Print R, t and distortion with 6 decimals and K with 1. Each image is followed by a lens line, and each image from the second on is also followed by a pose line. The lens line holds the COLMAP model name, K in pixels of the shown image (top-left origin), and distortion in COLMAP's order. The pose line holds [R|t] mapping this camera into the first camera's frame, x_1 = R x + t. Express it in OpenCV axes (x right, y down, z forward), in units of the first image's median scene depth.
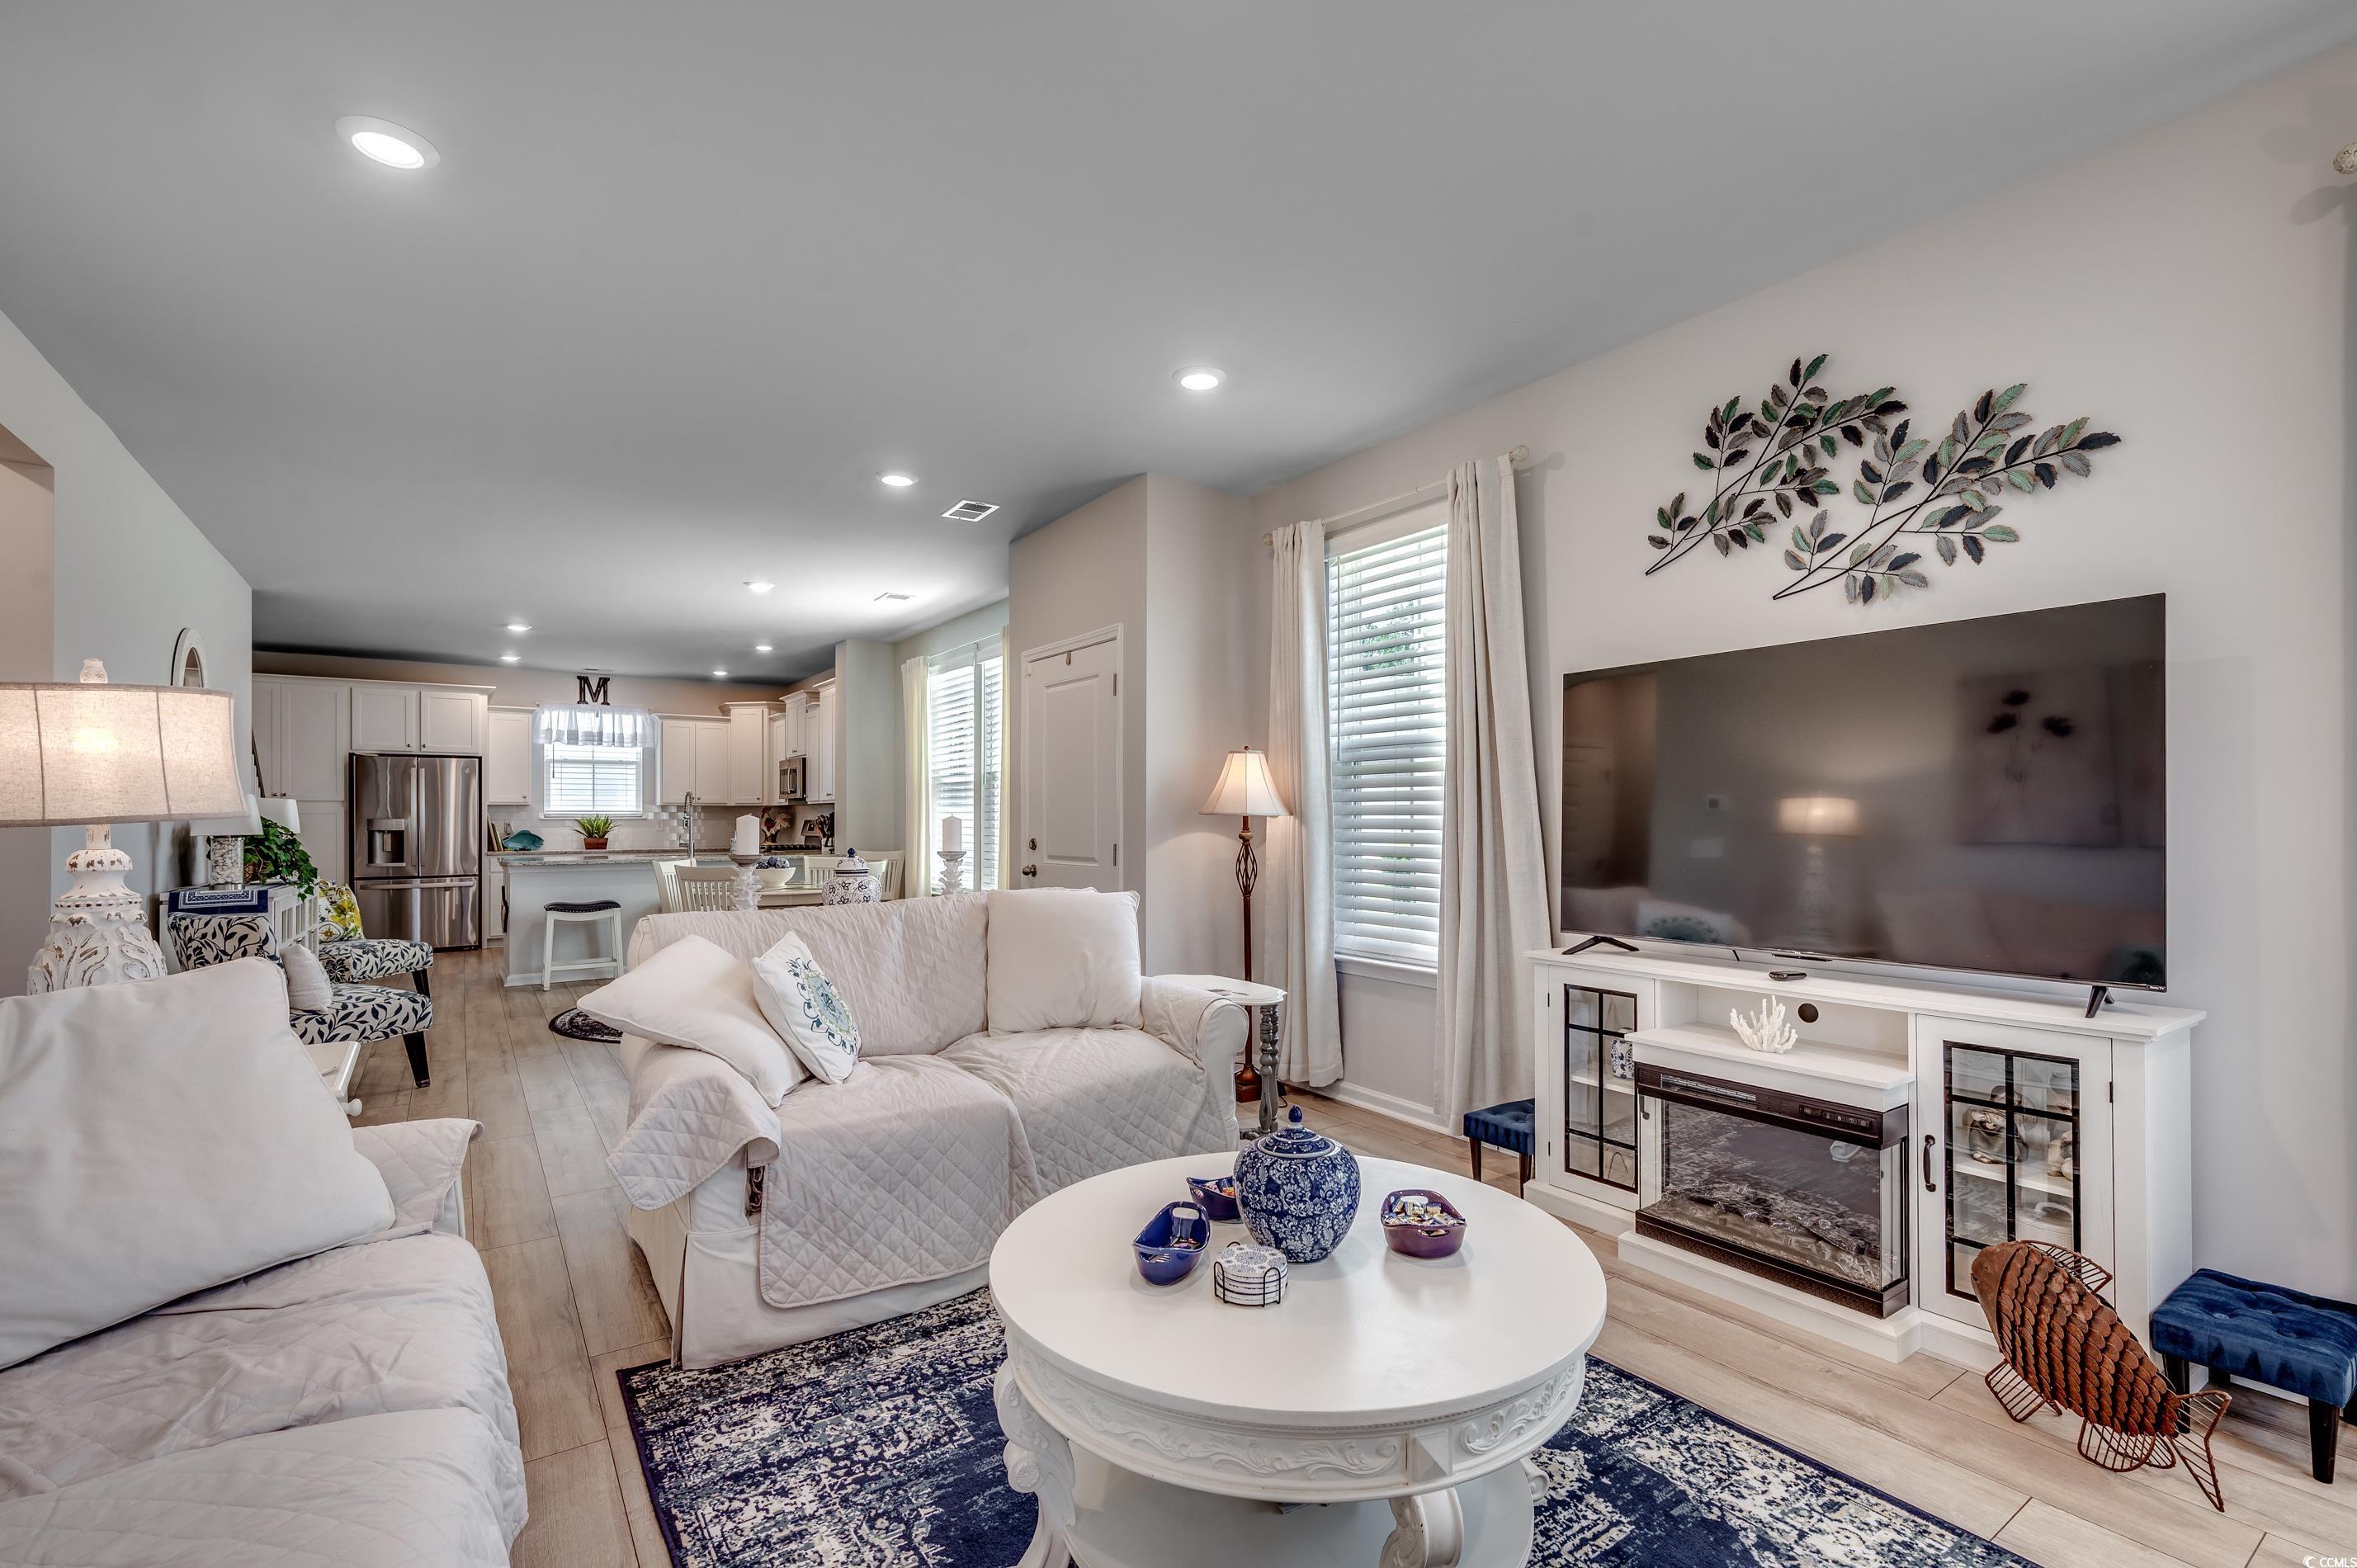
lens RADIAL K [[1050.8, 0, 1210.7], [0, 1050.8, 819.5], [0, 0, 1]] dist [-0.002601, 0.000753]
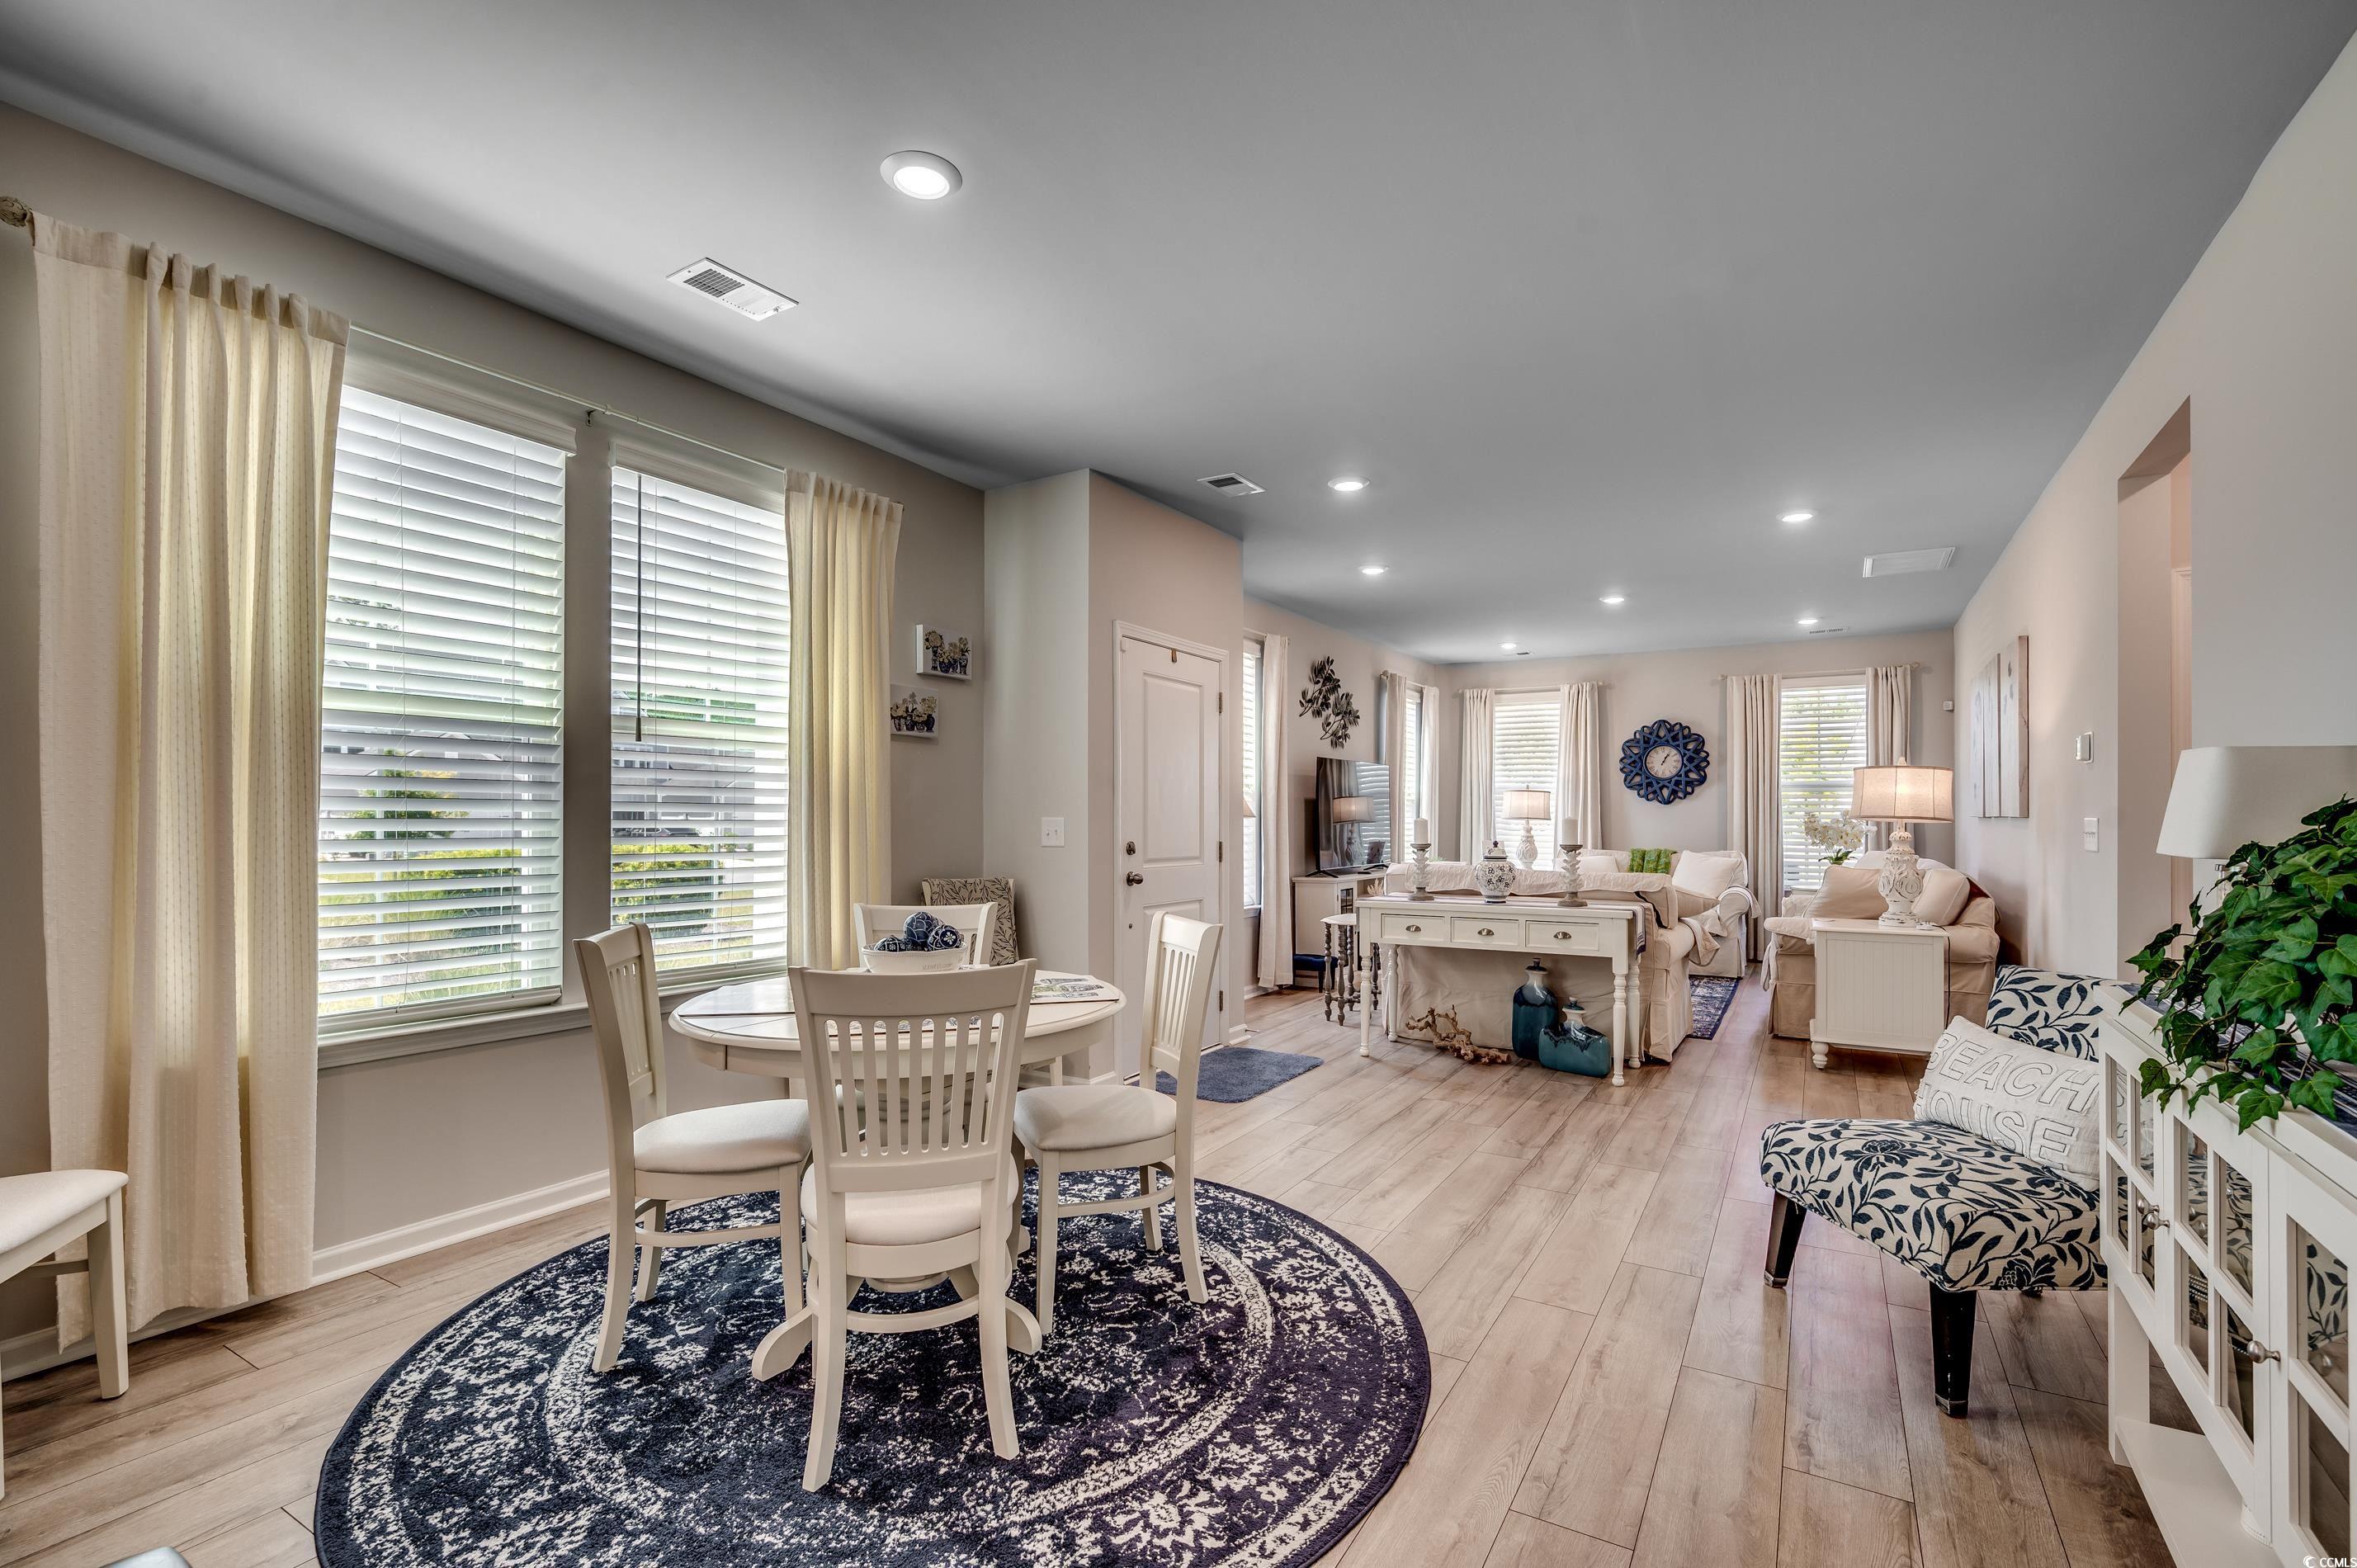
lens RADIAL K [[1050.8, 0, 1175.8], [0, 1050.8, 821.5], [0, 0, 1]] dist [-0.002601, 0.000753]
pose [[-0.387949, 0.001731, 0.921679, -0.552372], [0.001295, 0.999998, -0.001333, 0.001311], [-0.921680, 0.000677, -0.387951, 0.730830]]
